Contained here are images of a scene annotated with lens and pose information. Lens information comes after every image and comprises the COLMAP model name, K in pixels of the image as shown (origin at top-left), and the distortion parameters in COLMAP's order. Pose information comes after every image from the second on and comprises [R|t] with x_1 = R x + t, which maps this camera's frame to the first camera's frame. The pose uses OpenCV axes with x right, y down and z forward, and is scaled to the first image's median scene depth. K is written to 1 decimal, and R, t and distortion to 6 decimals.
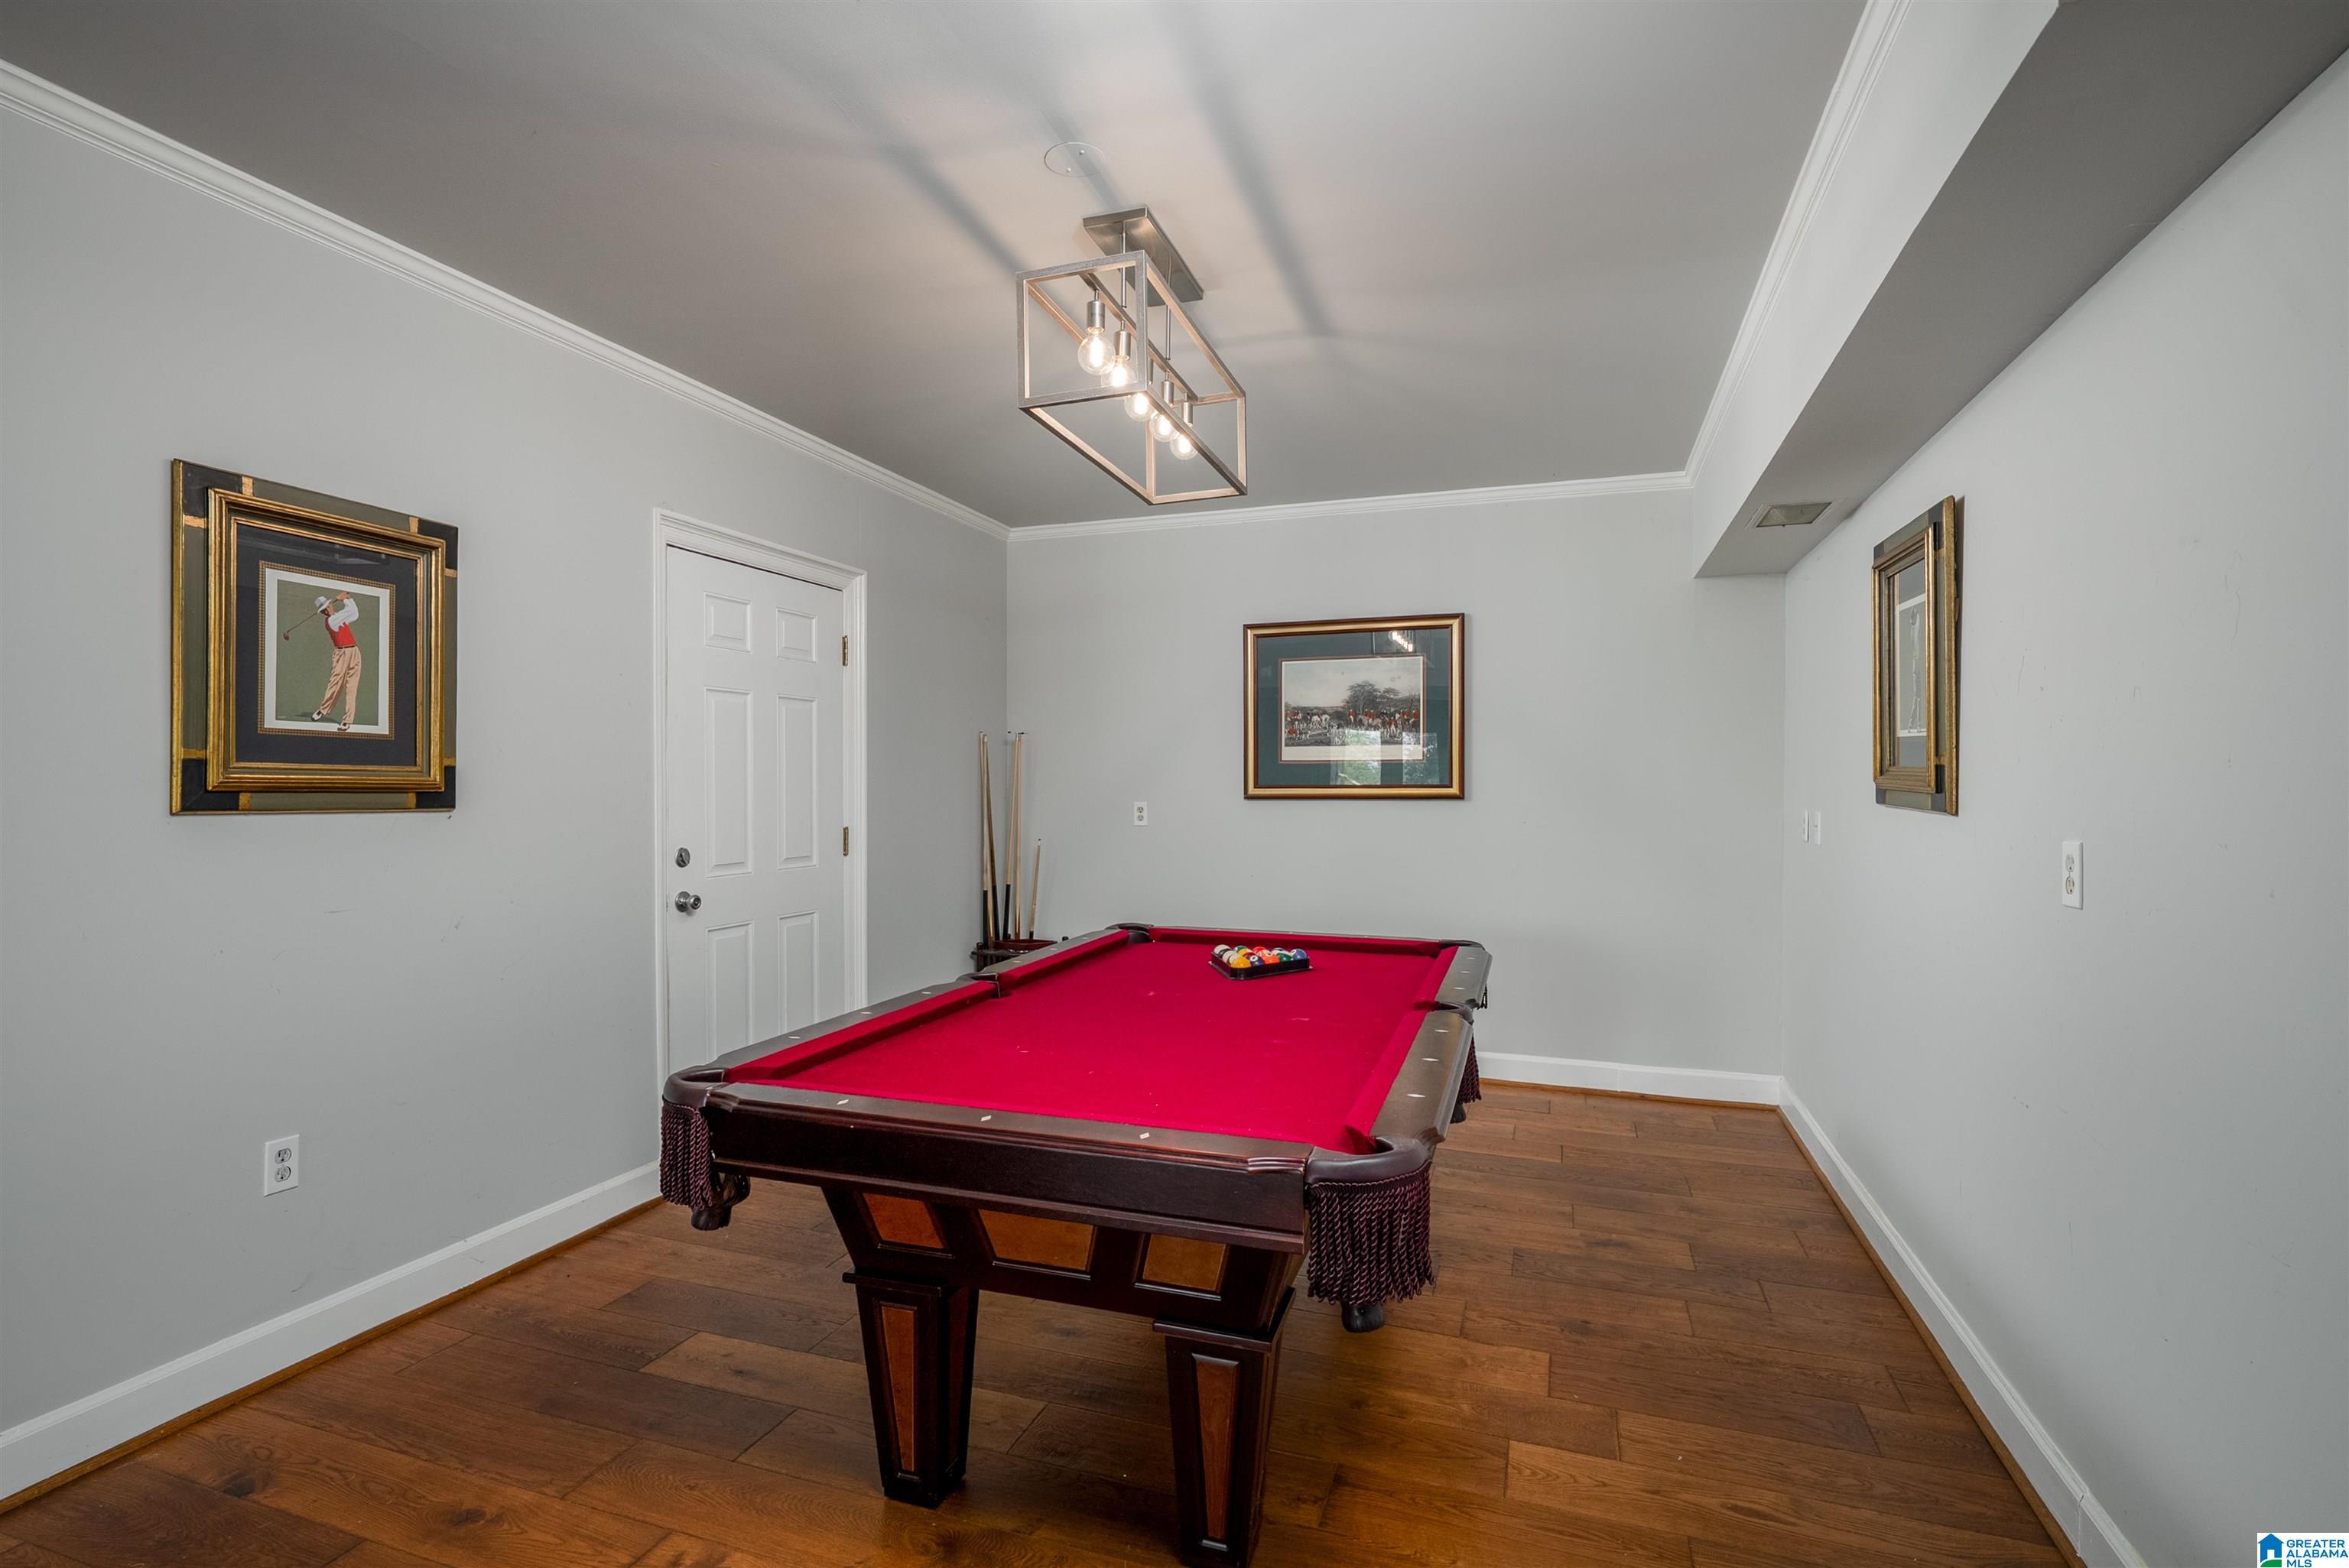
lens RADIAL K [[1114.6, 0, 1174.5], [0, 1114.6, 784.0], [0, 0, 1]] dist [0.000478, 0.000243]
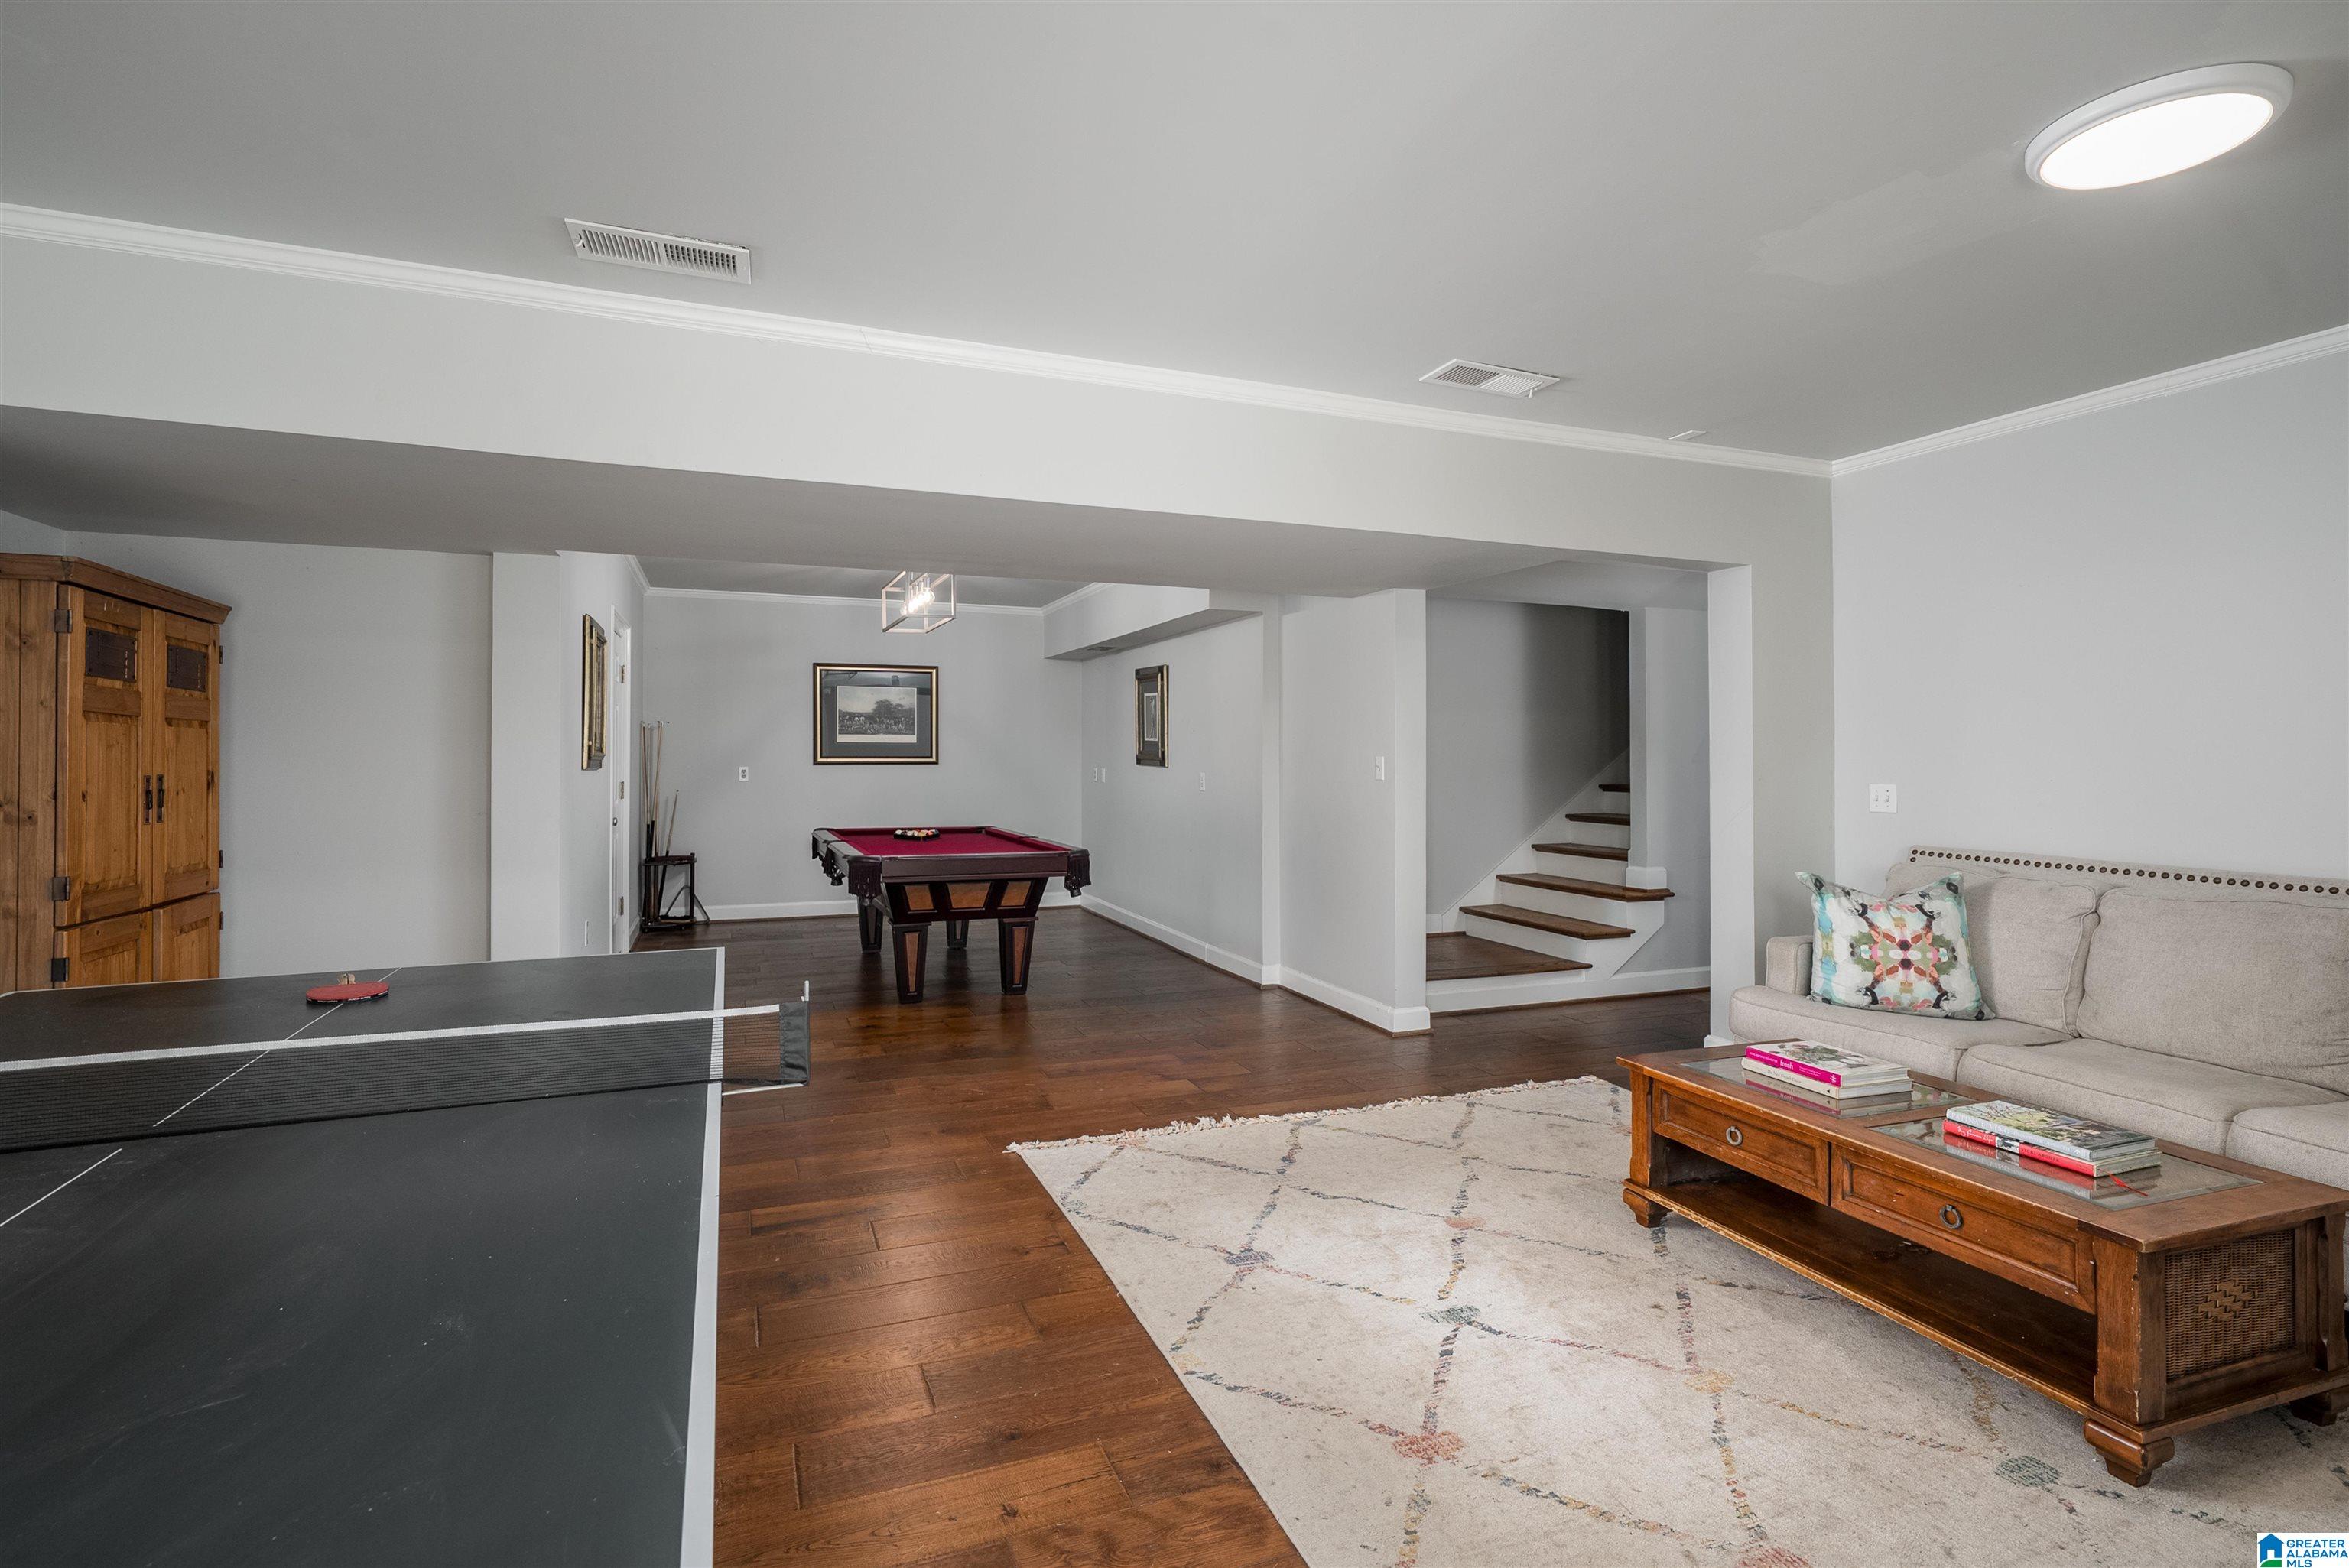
lens RADIAL K [[1139.5, 0, 1162.3], [0, 1139.5, 730.4], [0, 0, 1]] dist [-0.001078, 0.000978]
pose [[0.759440, 0.016445, 0.650370, -0.696761], [-0.003011, 0.999759, -0.021763, -0.002342], [-0.650571, 0.014570, 0.759306, -0.705240]]
